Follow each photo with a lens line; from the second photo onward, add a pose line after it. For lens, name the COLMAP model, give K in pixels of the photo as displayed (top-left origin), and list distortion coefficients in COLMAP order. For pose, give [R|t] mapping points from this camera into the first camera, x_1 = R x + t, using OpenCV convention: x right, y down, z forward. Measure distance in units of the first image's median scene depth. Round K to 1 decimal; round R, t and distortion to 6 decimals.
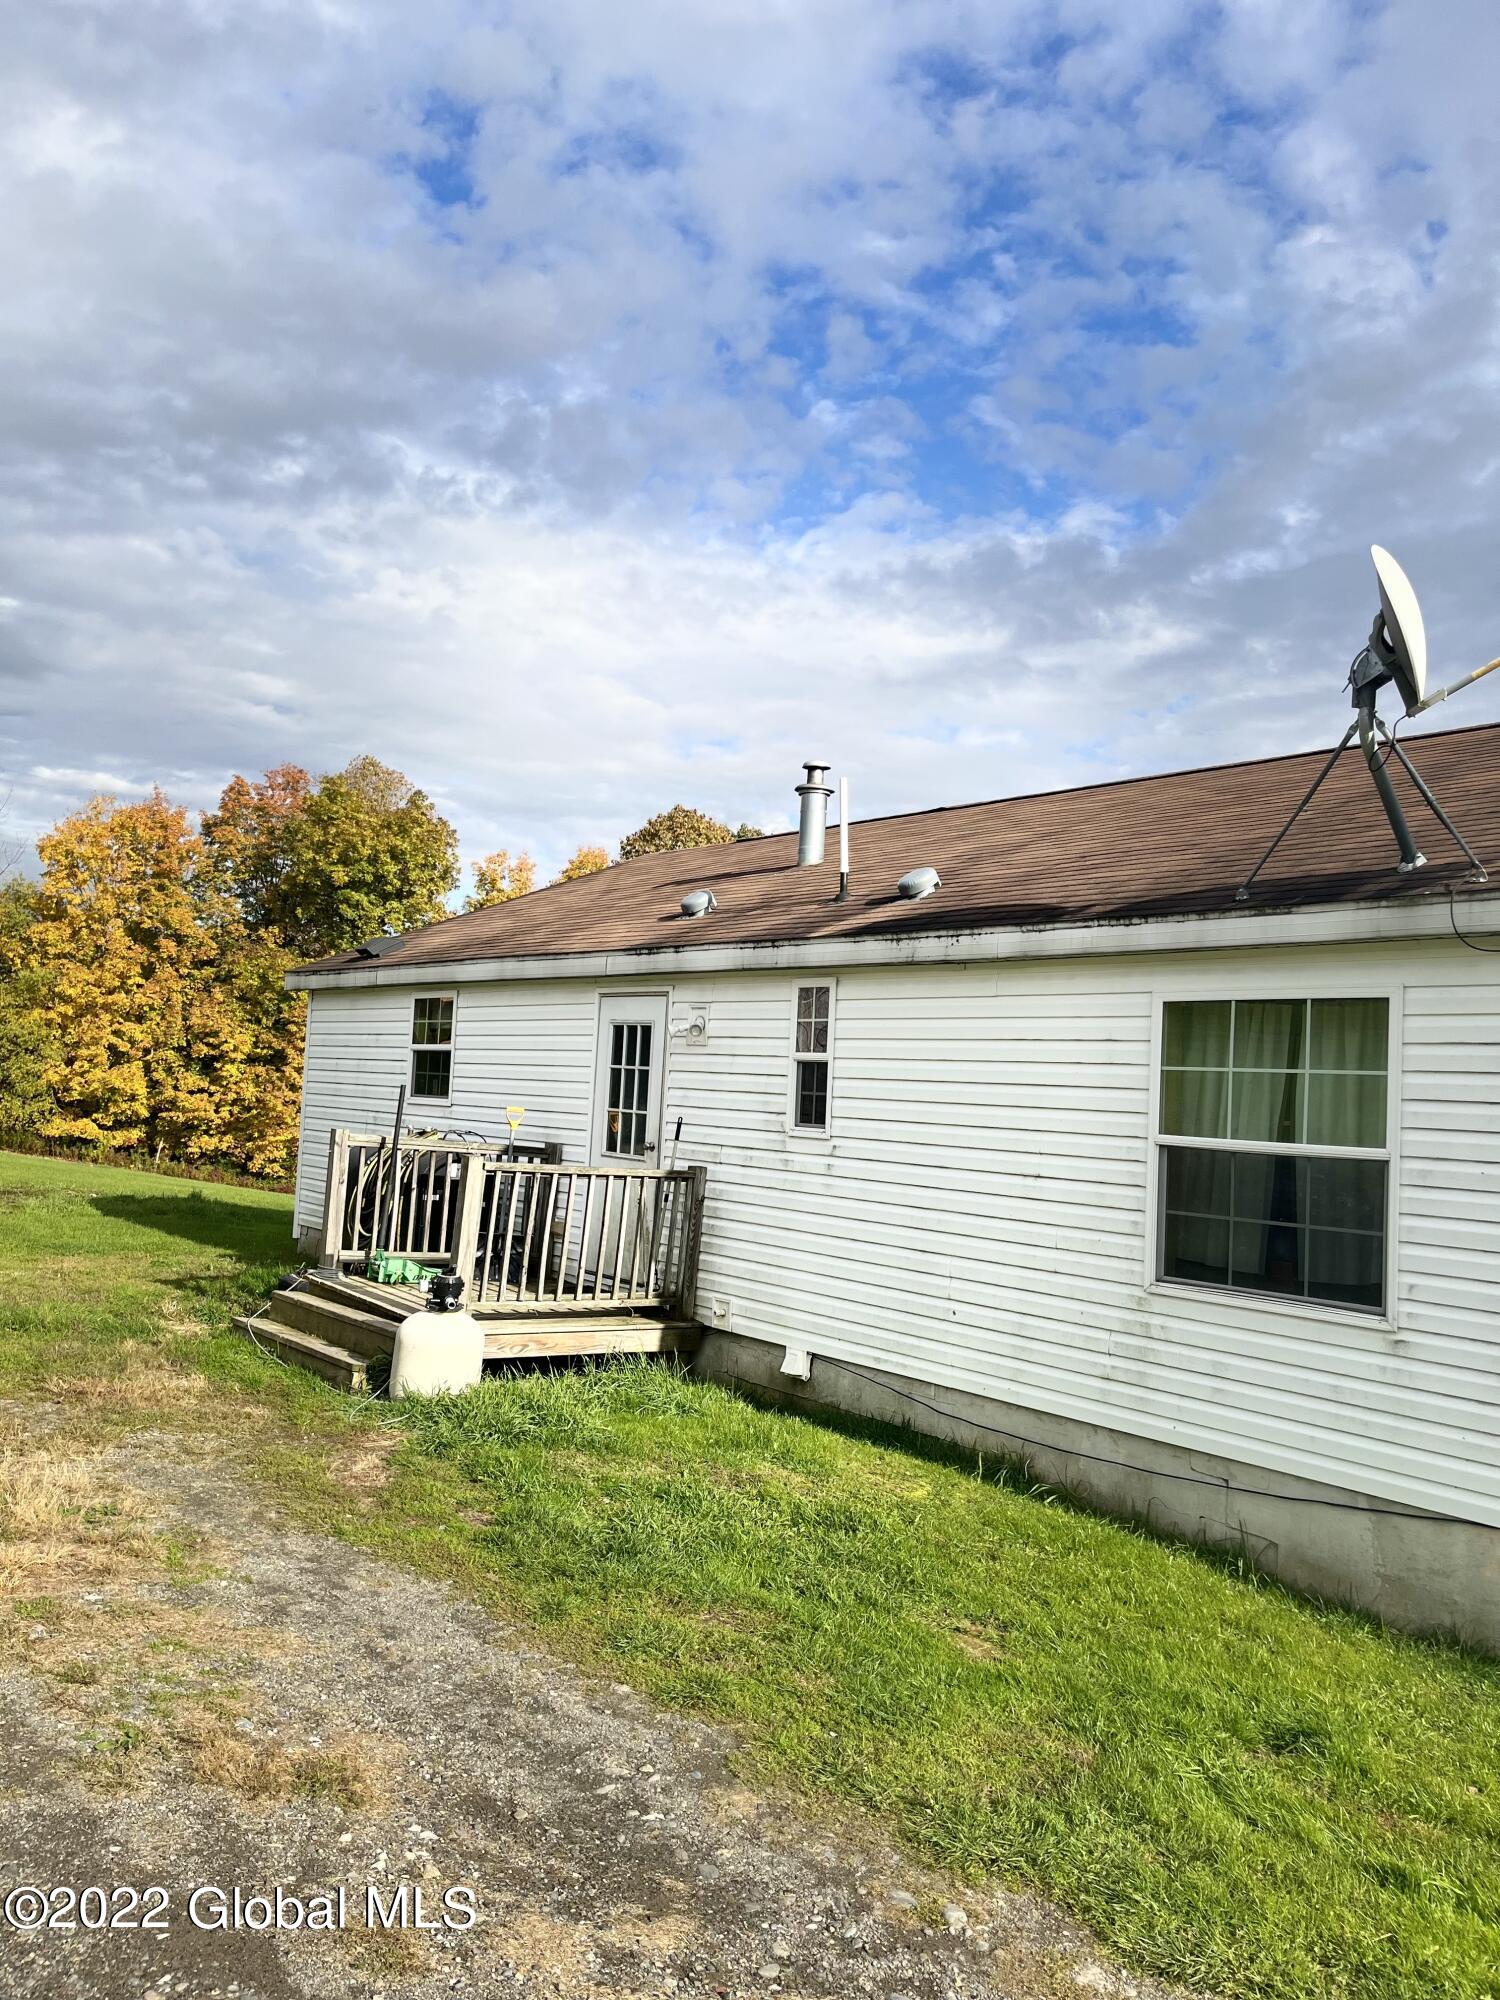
lens RADIAL K [[1494.1, 0, 752.6], [0, 1494.1, 1005.3], [0, 0, 1]] dist [0.047166, -0.050320]
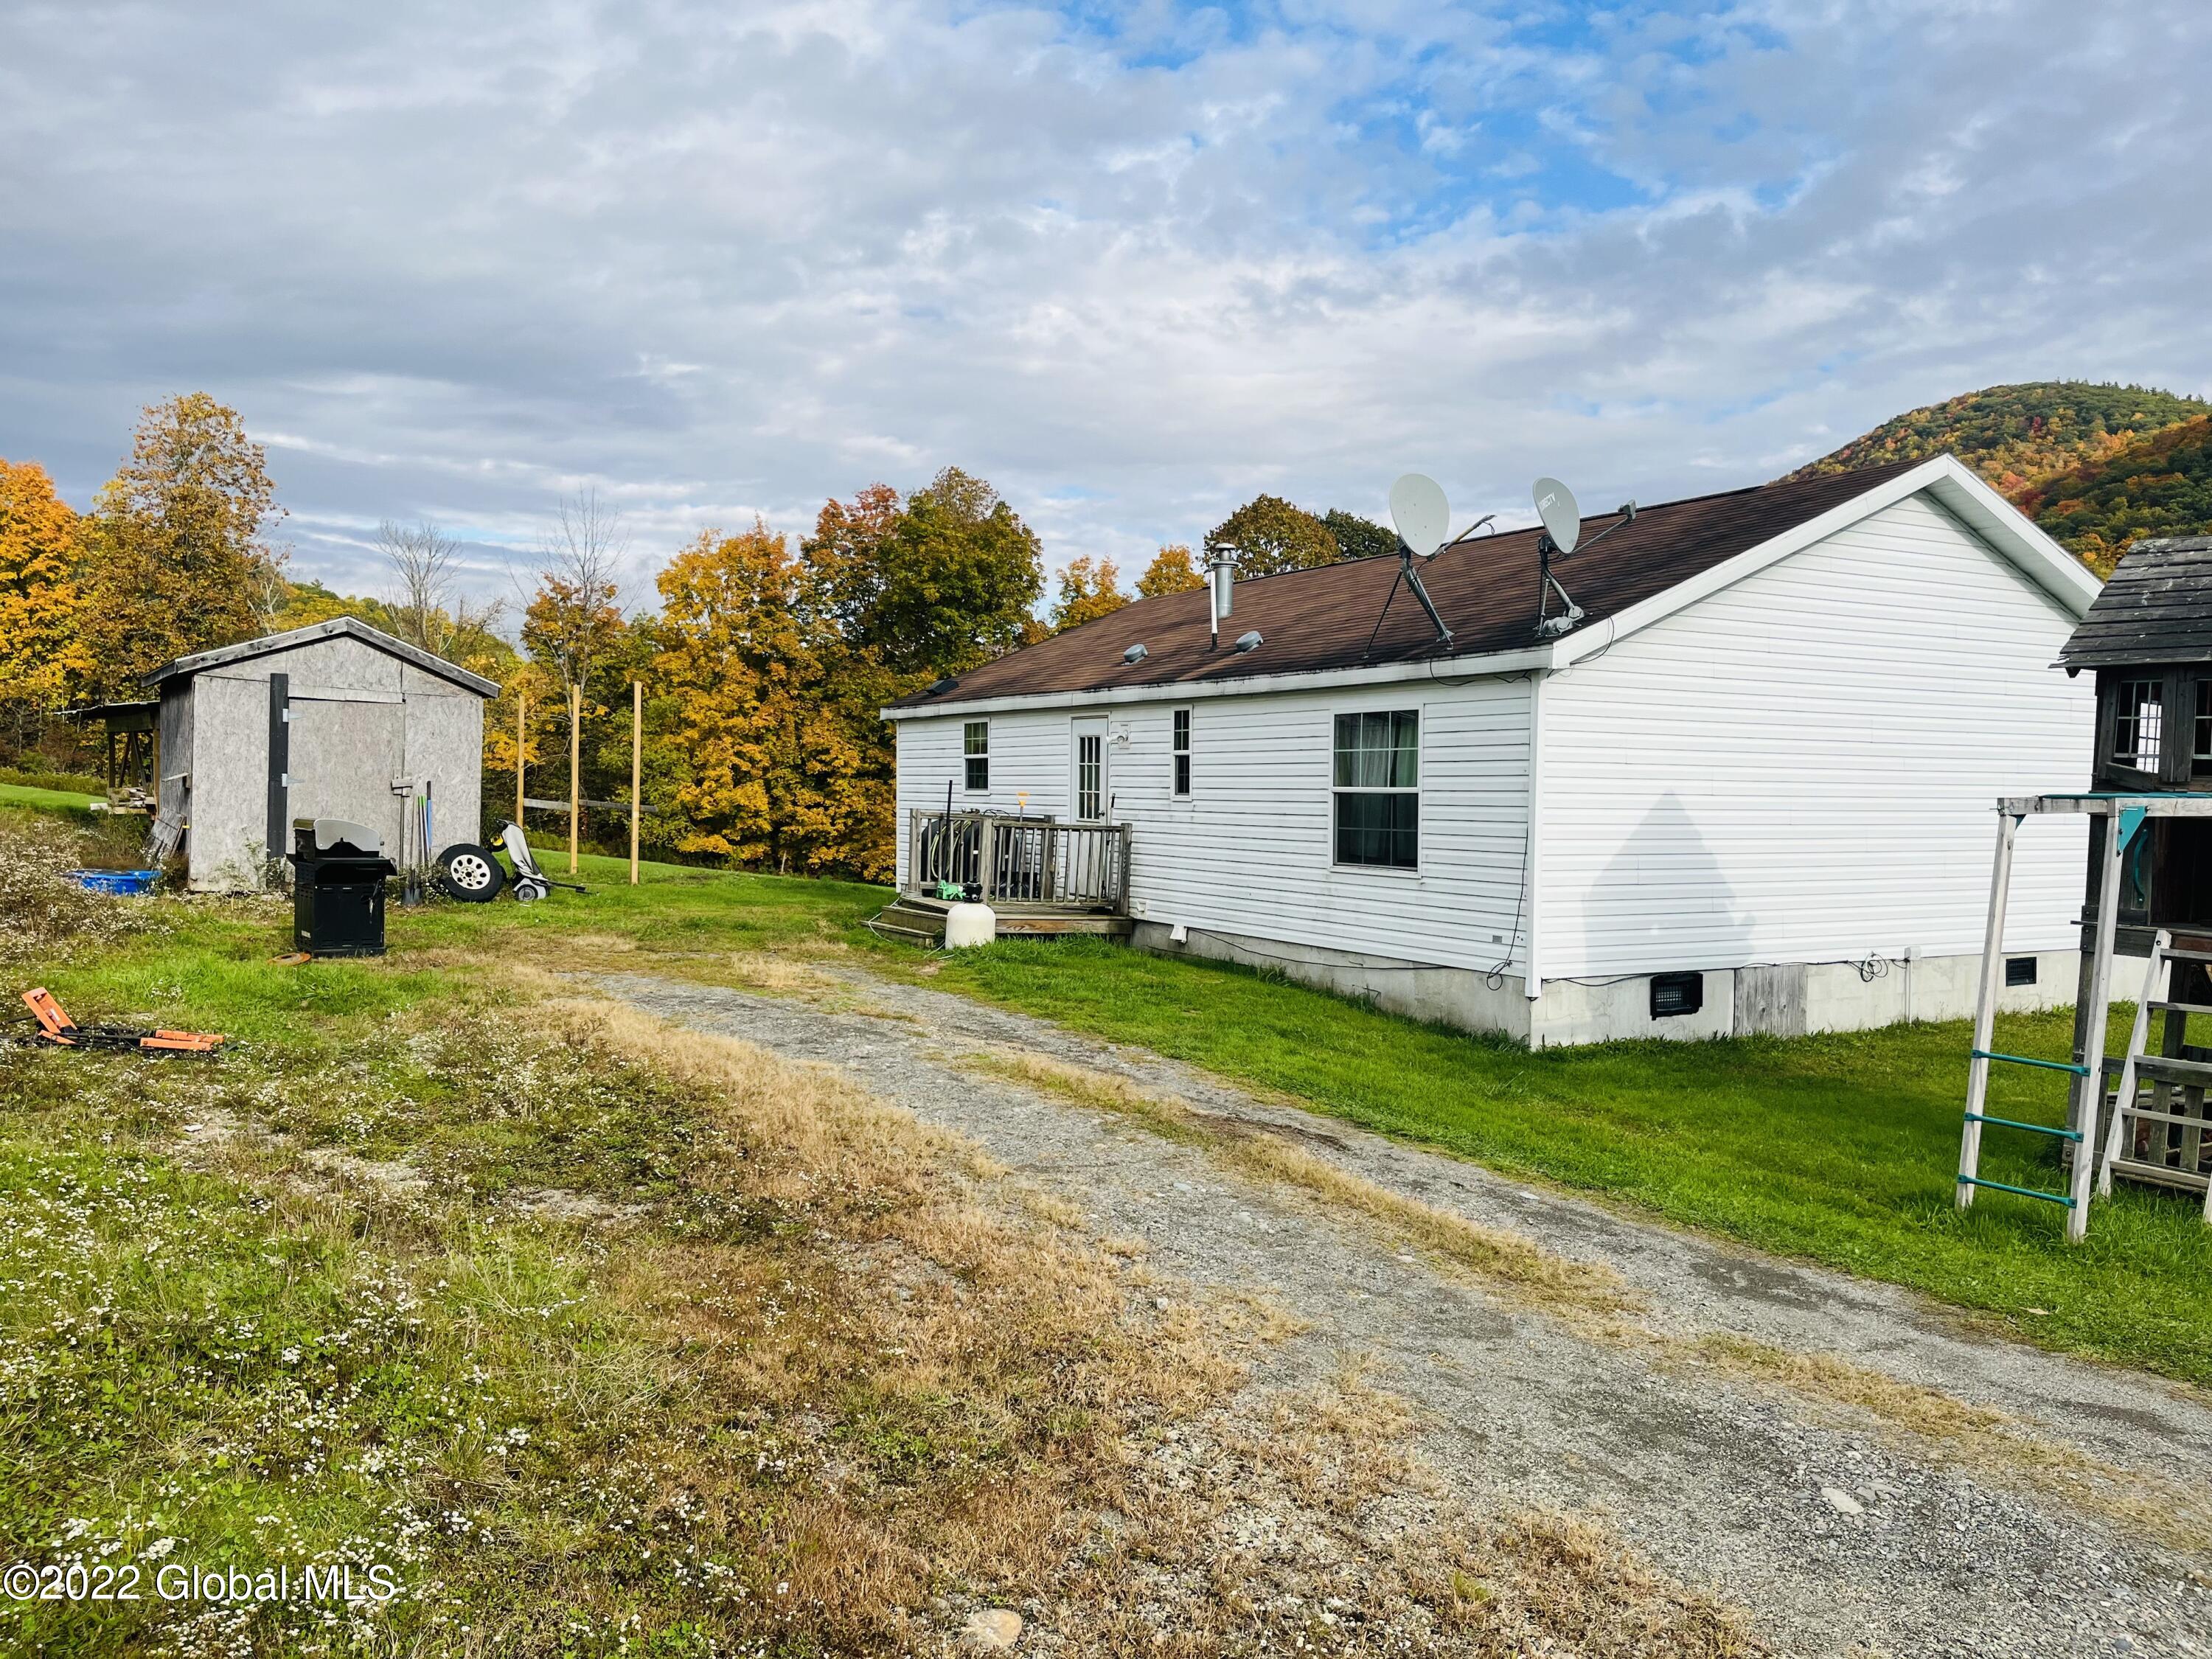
lens RADIAL K [[1652.5, 0, 1102.4], [0, 1652.5, 826.1], [0, 0, 1]] dist [0.047166, -0.050320]
pose [[0.983474, -0.036375, -0.177357, 0.049190], [0.049908, 0.996123, 0.072450, -0.003878], [0.174034, -0.080104, 0.981476, -0.147852]]
